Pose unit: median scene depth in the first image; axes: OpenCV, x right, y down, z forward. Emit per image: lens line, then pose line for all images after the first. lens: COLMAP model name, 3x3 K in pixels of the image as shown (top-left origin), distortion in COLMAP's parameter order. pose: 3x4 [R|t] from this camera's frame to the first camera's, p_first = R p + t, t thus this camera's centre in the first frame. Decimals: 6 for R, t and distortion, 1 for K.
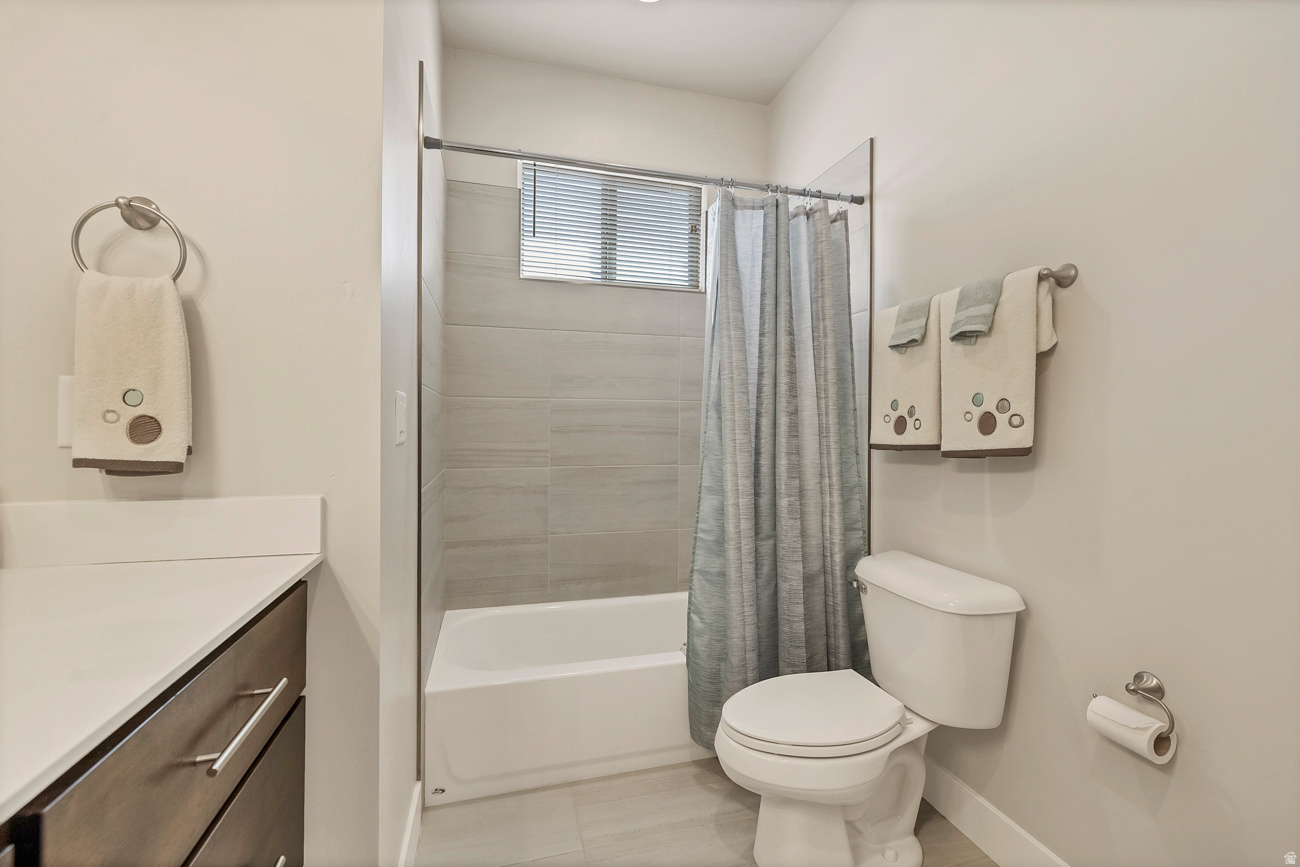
lens RADIAL K [[564.7, 0, 656.4], [0, 564.7, 421.6], [0, 0, 1]] dist [0.001141, 0.000156]
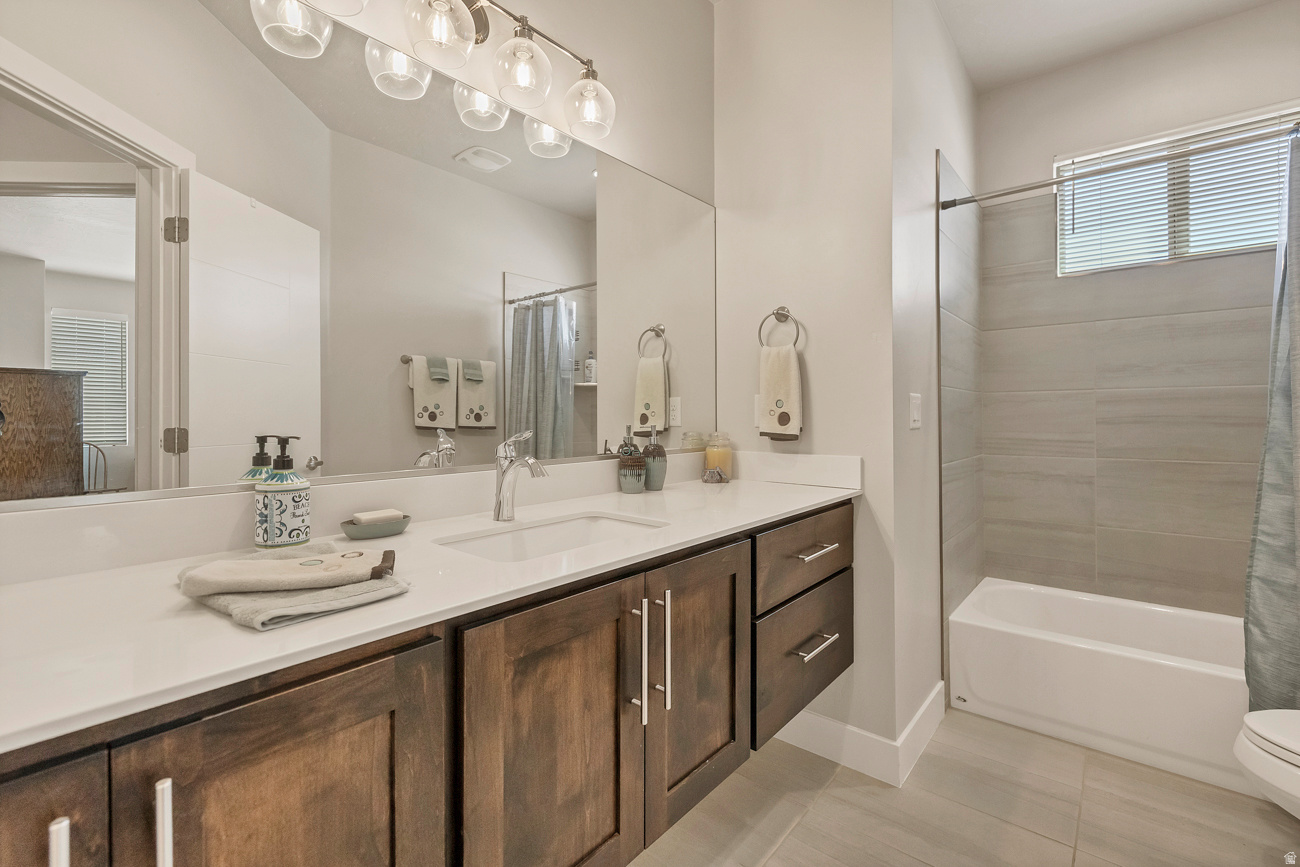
lens RADIAL K [[564.7, 0, 654.0], [0, 564.7, 424.4], [0, 0, 1]] dist [0.001141, 0.000156]
pose [[0.556390, 0.001963, -0.830919, 0.284512], [0.009576, 0.999916, 0.008775, 0.005815], [0.830866, -0.012839, 0.556324, -0.283797]]
